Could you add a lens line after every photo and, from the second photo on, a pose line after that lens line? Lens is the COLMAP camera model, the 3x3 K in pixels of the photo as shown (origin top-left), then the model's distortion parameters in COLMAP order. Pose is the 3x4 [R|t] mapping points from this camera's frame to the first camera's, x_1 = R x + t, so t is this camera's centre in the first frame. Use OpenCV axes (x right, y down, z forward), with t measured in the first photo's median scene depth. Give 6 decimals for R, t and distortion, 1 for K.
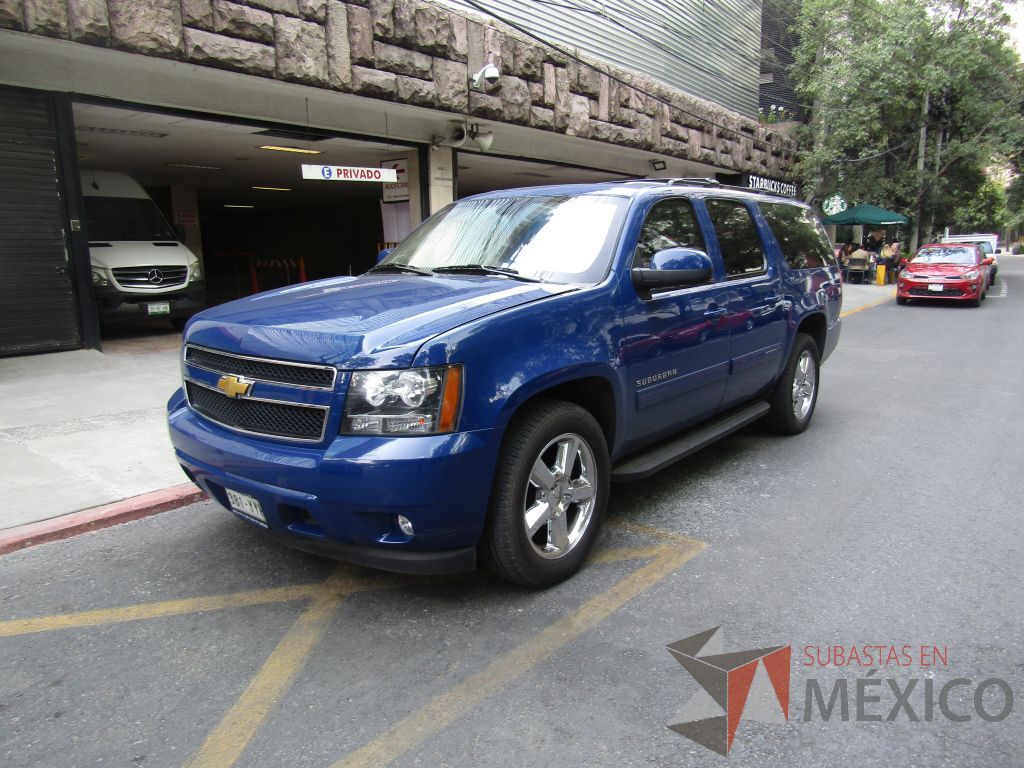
lens RADIAL K [[730.2, 0, 512.0], [0, 730.2, 384.0], [0, 0, 1]] dist [-0.006784, 0.000094]
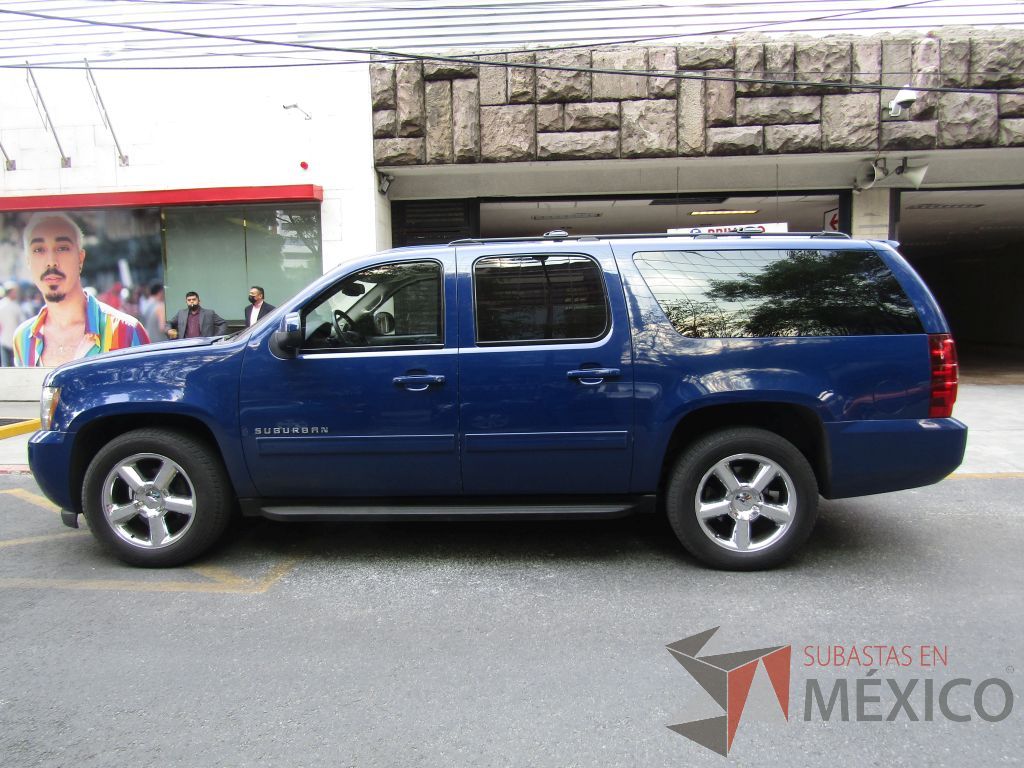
lens RADIAL K [[729.4, 0, 512.0], [0, 729.4, 384.0], [0, 0, 1]] dist [-0.015849, 0.002998]
pose [[0.582894, 0.076989, -0.808893, 0.452541], [-0.139000, 0.990275, -0.005912, -0.041428], [0.800571, 0.115882, 0.587927, 0.224335]]
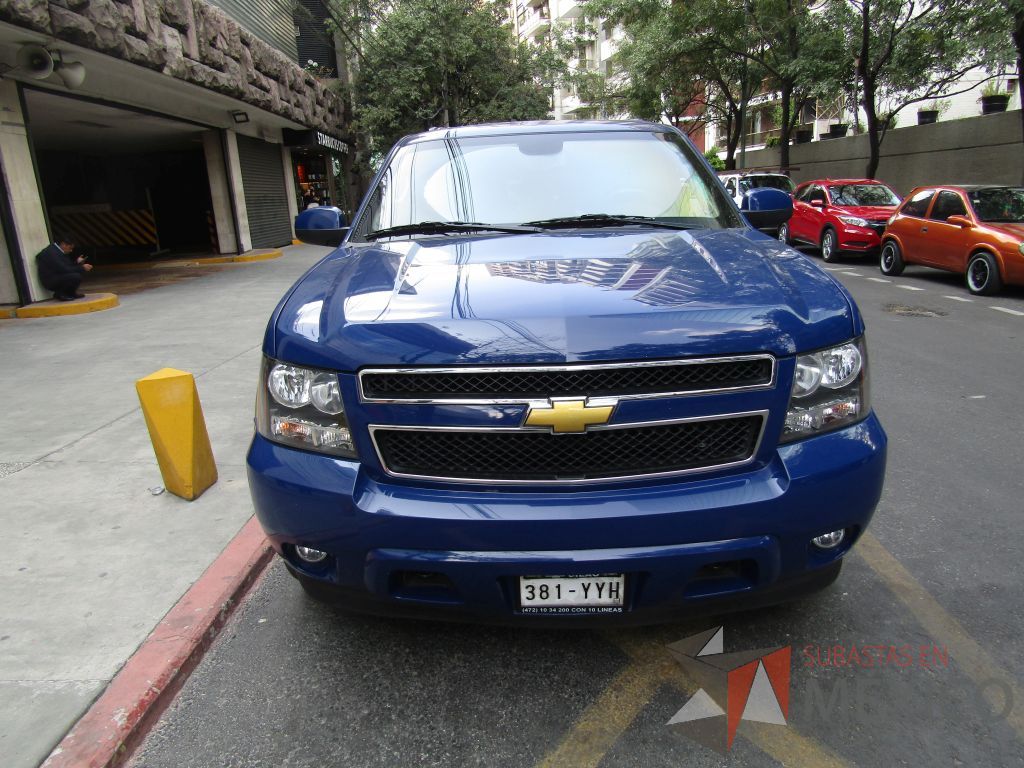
lens RADIAL K [[729.1, 0, 512.0], [0, 729.1, 384.0], [0, 0, 1]] dist [-0.008095, 0.004069]
pose [[0.783480, -0.182056, 0.594150, -0.226809], [0.152571, 0.983212, 0.100082, -0.027013], [-0.602396, 0.012237, 0.798103, 0.152564]]
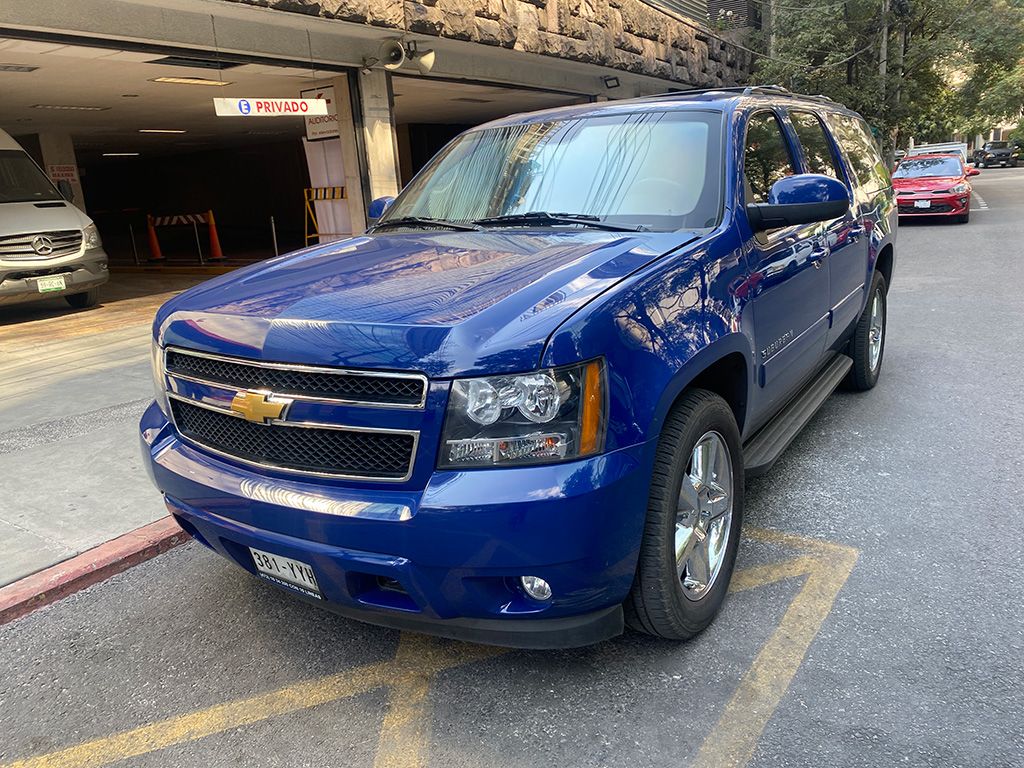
lens RADIAL K [[792.4, 0, 499.5], [0, 792.4, 375.6], [0, 0, 1]] dist [0.006846, 0.000937]
pose [[0.994242, -0.073898, 0.077604, -0.059902], [0.069732, 0.996043, 0.055098, -0.015279], [-0.081368, -0.049370, 0.995461, 0.064480]]
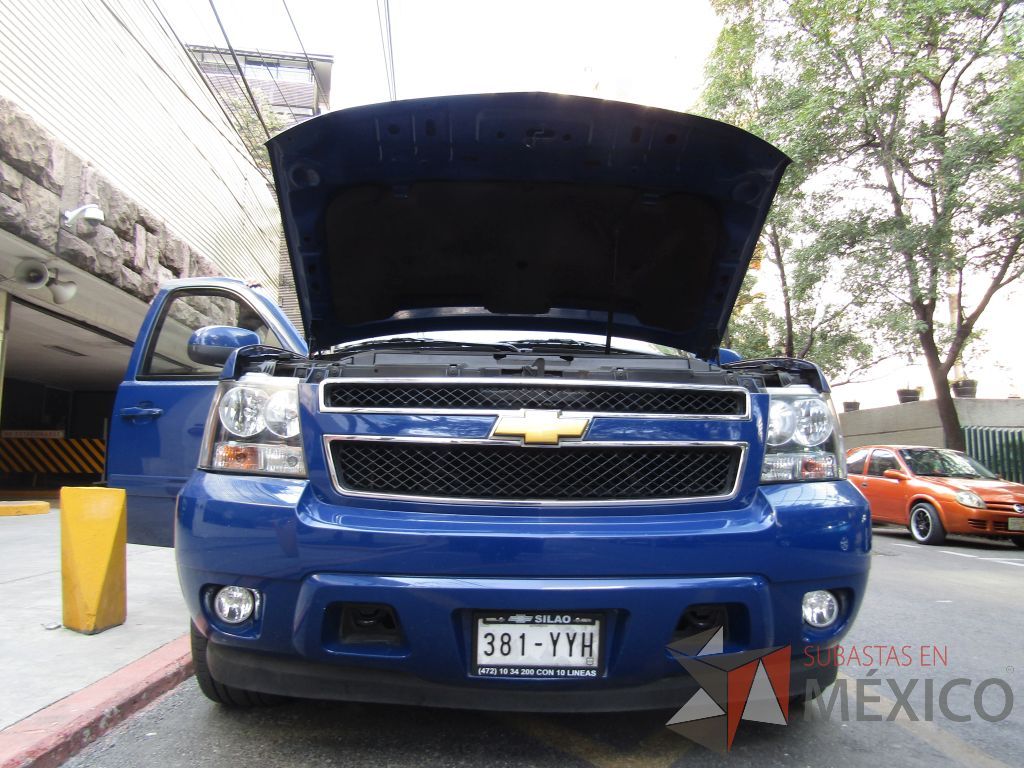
lens RADIAL K [[729.4, 0, 512.0], [0, 729.4, 384.0], [0, 0, 1]] dist [-0.015849, 0.002998]
pose [[0.743198, 0.099928, 0.661567, -0.228900], [0.106769, 0.958400, -0.264708, 0.035661], [-0.660497, 0.267366, 0.701612, 0.170510]]
